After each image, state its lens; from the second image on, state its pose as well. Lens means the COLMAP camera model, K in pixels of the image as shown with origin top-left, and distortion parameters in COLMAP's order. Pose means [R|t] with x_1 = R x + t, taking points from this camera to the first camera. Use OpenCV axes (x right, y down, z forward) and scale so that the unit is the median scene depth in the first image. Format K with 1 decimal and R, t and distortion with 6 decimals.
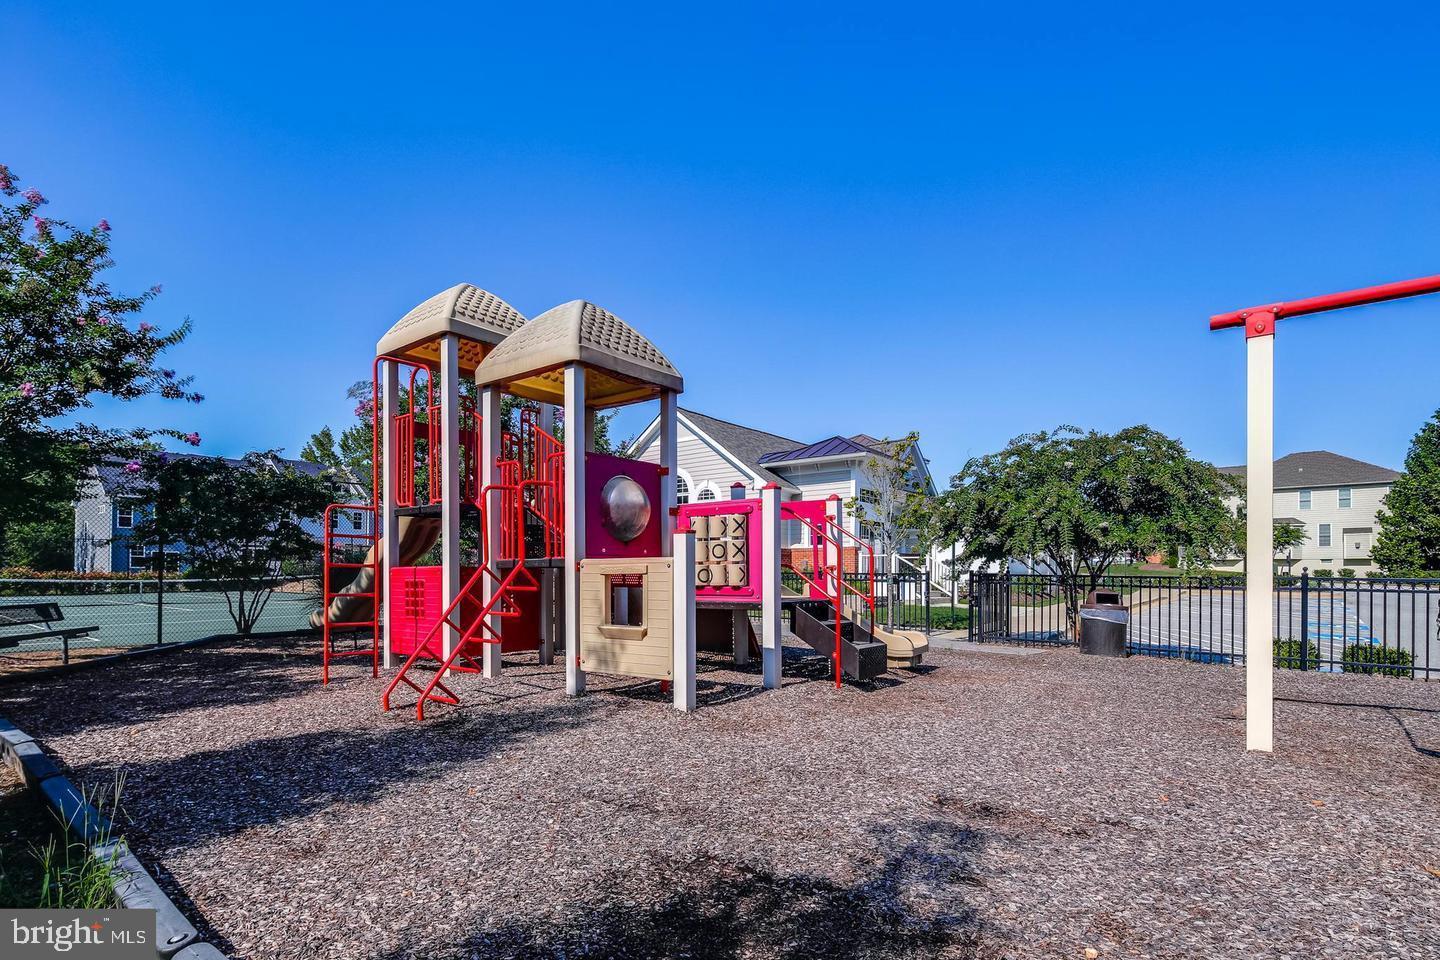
lens RADIAL K [[740.6, 0, 720.0], [0, 740.6, 480.0], [0, 0, 1]] dist [0.002017, -0.001690]
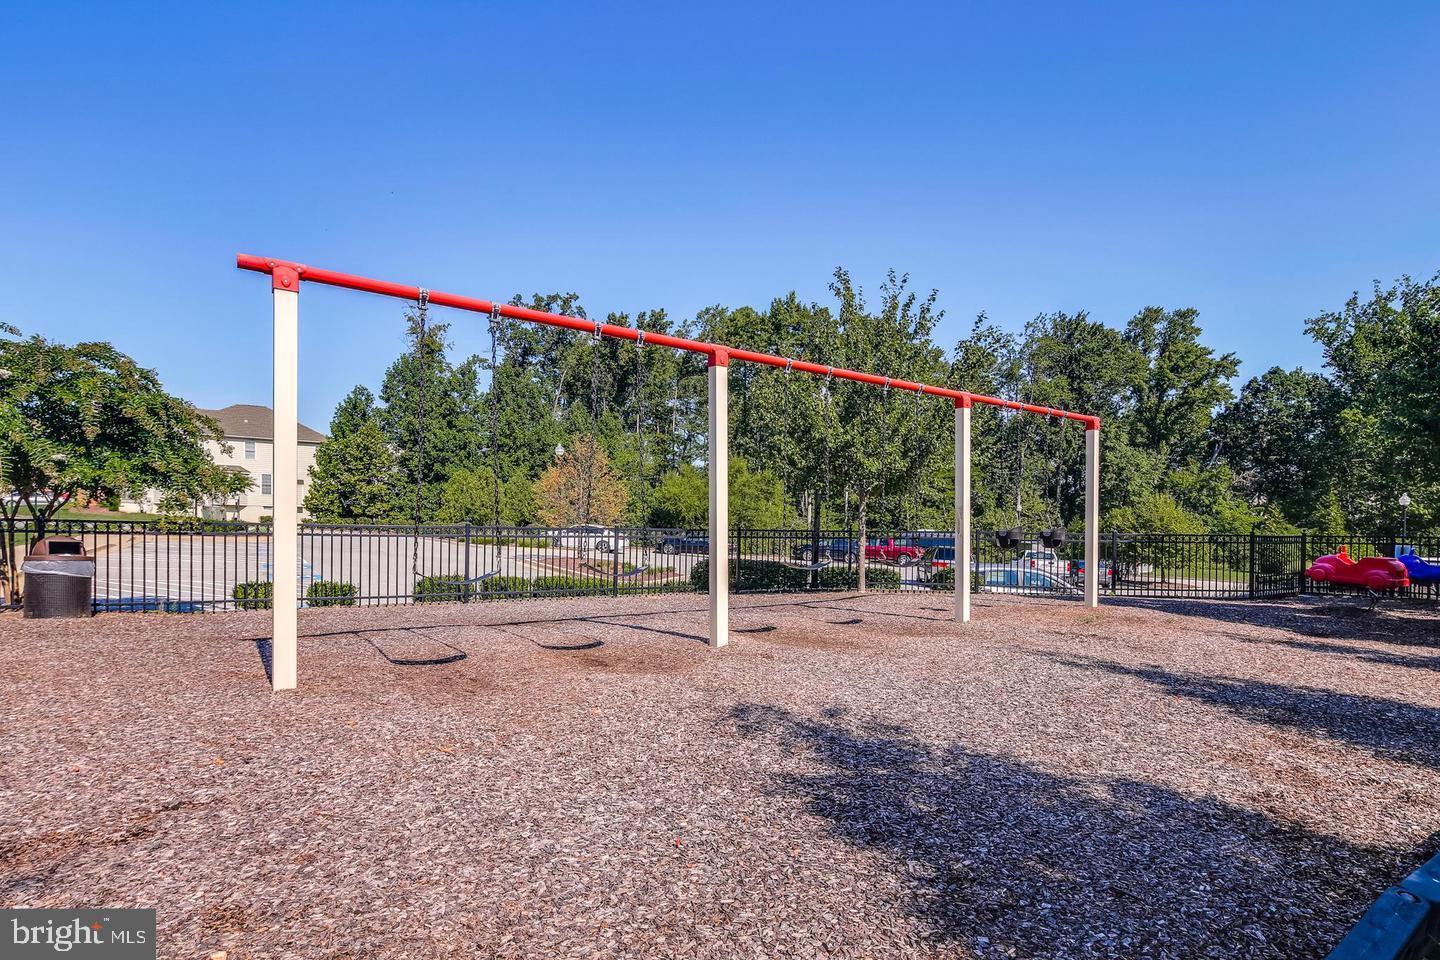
lens RADIAL K [[740.6, 0, 720.0], [0, 740.6, 480.0], [0, 0, 1]] dist [0.002017, -0.001690]
pose [[0.251564, 0.061859, 0.965862, -0.086923], [-0.133957, 0.990576, -0.028552, 0.014037], [-0.958526, -0.122201, 0.257479, 0.114822]]
